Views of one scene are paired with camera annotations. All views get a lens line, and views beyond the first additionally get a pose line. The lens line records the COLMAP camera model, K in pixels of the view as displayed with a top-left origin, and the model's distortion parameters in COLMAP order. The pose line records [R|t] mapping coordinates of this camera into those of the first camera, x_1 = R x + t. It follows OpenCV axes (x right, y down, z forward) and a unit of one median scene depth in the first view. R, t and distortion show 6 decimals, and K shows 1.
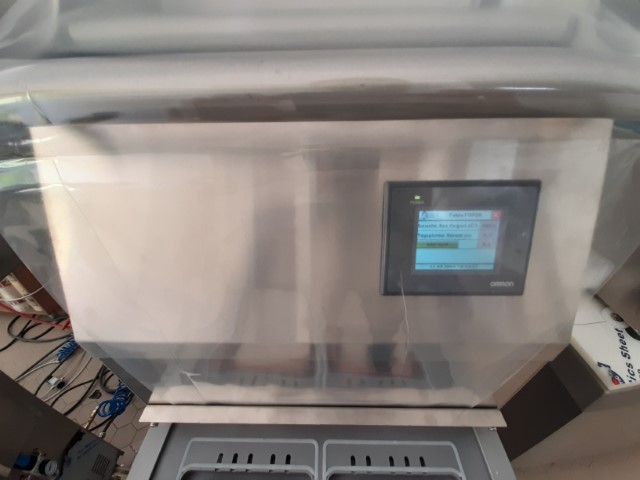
lens RADIAL K [[253.2, 0, 321.7], [0, 253.2, 238.1], [0, 0, 1]] dist [0.019482, -0.018893]
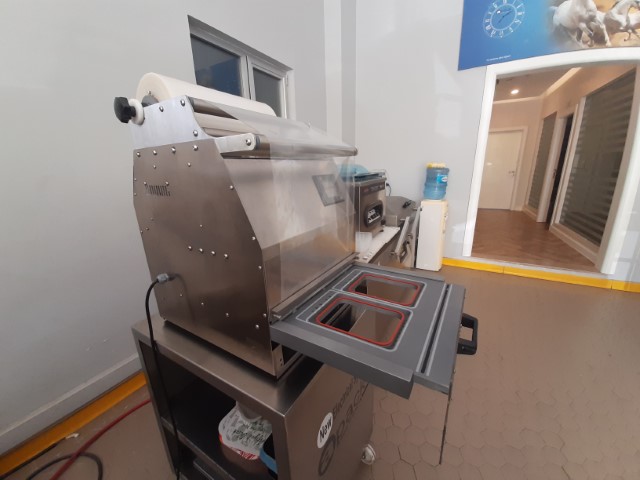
lens RADIAL K [[258.1, 0, 322.7], [0, 258.1, 237.2], [0, 0, 1]] dist [-0.002967, -0.000531]
pose [[0.510026, -0.231989, 0.828284, -1.007730], [0.541918, 0.834464, -0.099973, 0.329219], [-0.667981, 0.499851, 0.551317, -0.246104]]
